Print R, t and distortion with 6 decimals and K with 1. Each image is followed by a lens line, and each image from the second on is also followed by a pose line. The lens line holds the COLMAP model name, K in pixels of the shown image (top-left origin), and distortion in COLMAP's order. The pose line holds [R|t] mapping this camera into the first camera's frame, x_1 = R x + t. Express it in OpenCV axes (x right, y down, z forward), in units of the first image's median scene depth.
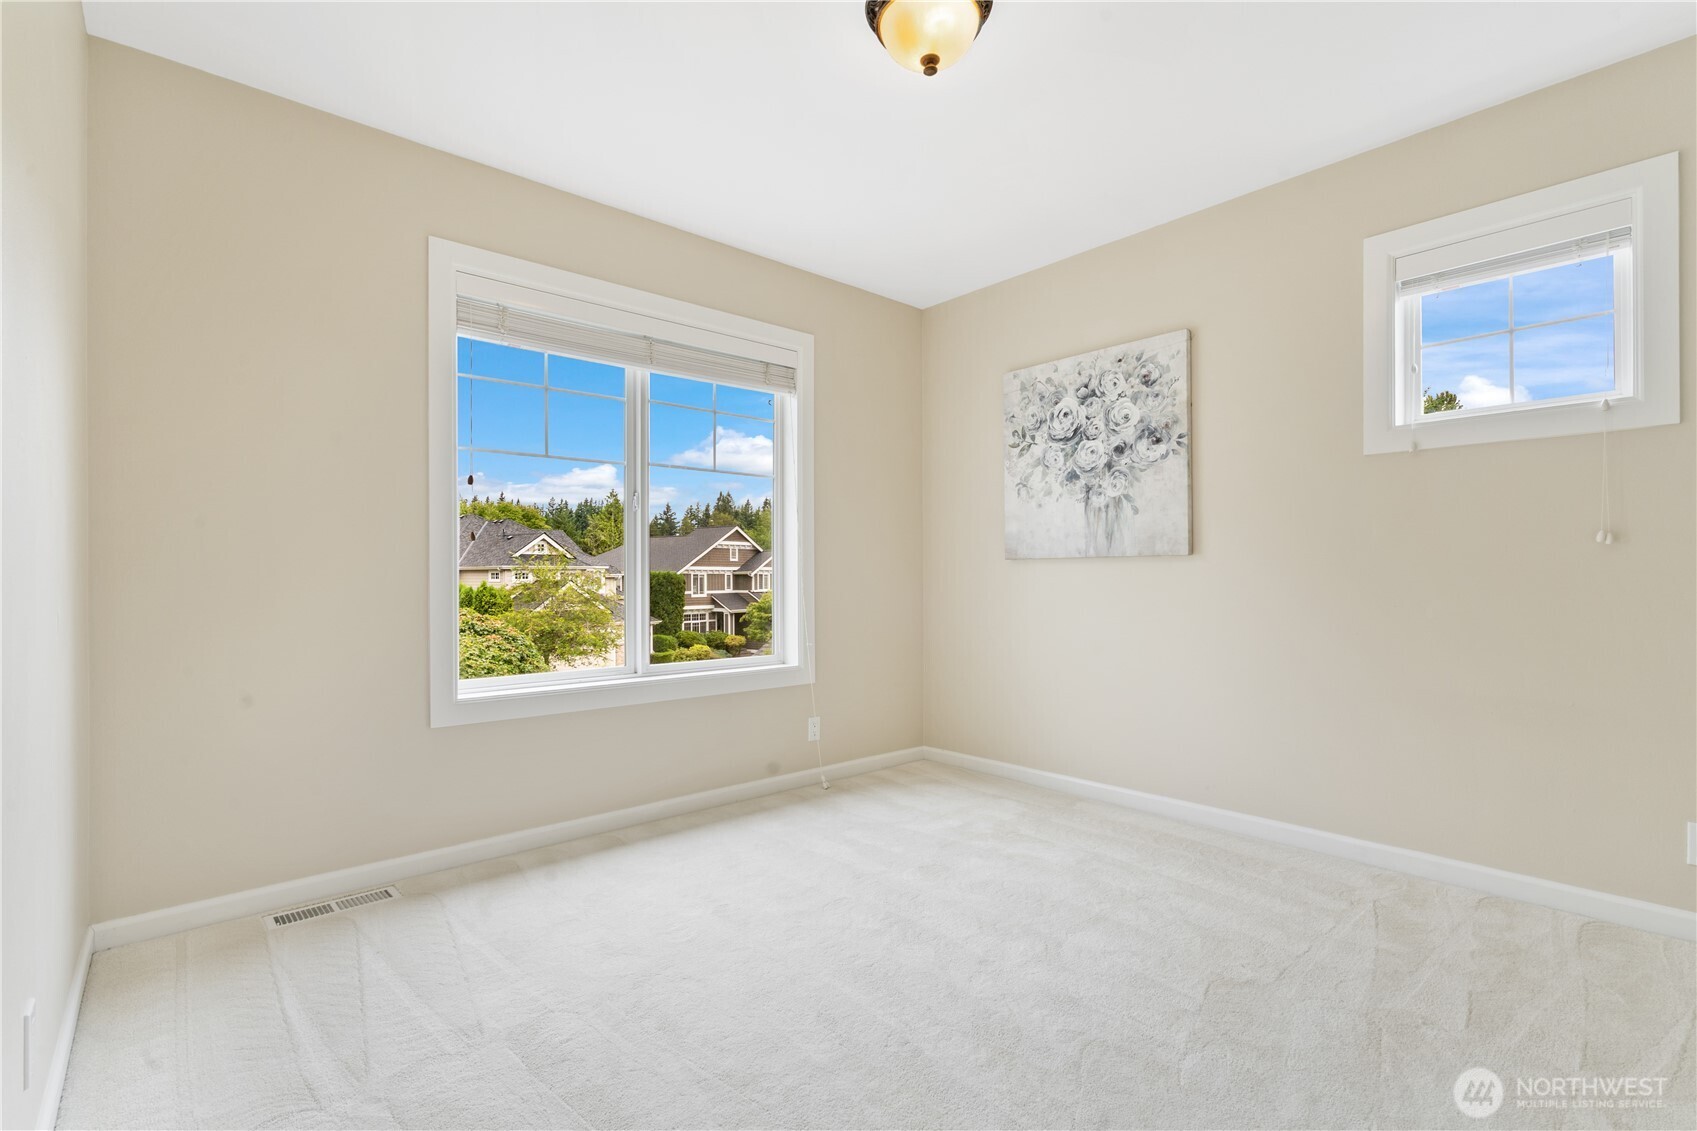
lens RADIAL K [[775.2, 0, 850.0], [0, 775.2, 570.2], [0, 0, 1]] dist [-0.005086, 0.002617]
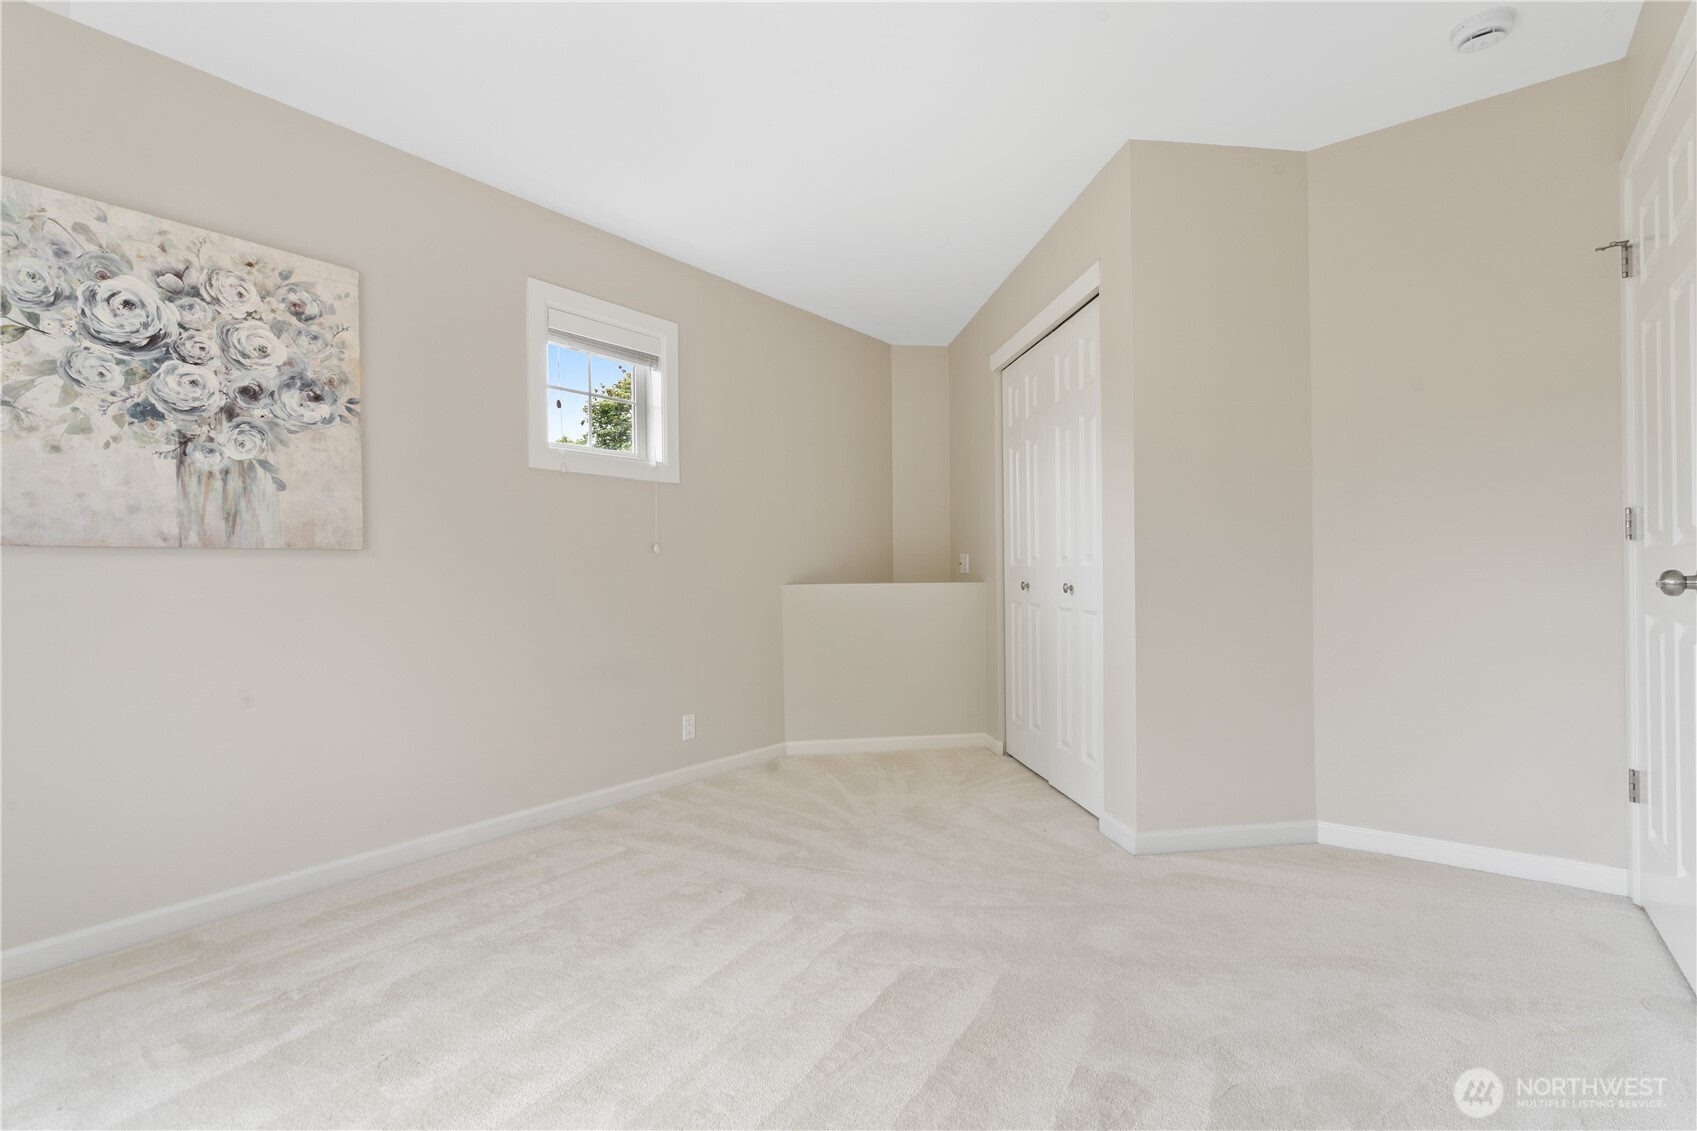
lens RADIAL K [[775.2, 0, 846.2], [0, 775.2, 567.4], [0, 0, 1]] dist [-0.005086, 0.002617]
pose [[-0.192633, 0.007437, 0.981243, -0.424456], [0.001855, 0.999972, -0.007215, 0.005407], [-0.981269, 0.000431, -0.192642, 0.604609]]
